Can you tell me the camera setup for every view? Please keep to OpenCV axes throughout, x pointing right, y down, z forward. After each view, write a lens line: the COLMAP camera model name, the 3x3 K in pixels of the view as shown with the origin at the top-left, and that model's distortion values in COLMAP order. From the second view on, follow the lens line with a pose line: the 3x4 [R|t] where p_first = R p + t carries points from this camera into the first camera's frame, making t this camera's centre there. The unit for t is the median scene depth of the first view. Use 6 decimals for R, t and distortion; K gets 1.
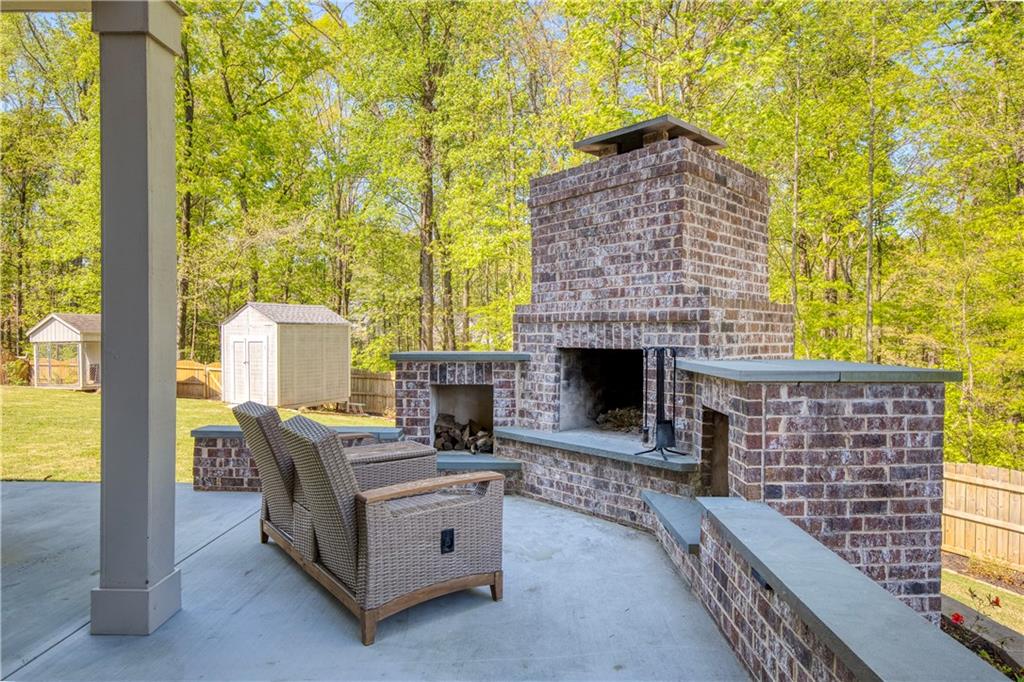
lens RADIAL K [[579.2, 0, 511.5], [0, 579.2, 337.9], [0, 0, 1]] dist [-0.001931, -0.000082]
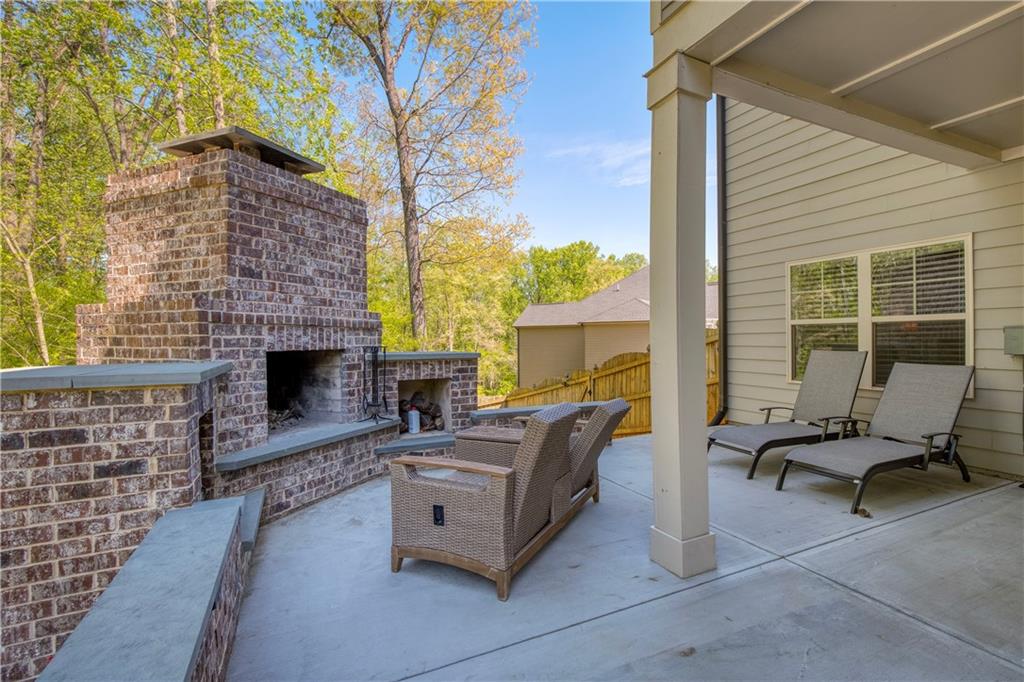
lens RADIAL K [[476.1, 0, 513.3], [0, 476.1, 340.8], [0, 0, 1]] dist [0.000518, 0.000067]
pose [[-0.414396, -0.000883, 0.910096, -0.818511], [0.012888, 0.999894, 0.006839, -0.000776], [-0.910005, 0.014564, -0.414340, 1.001815]]
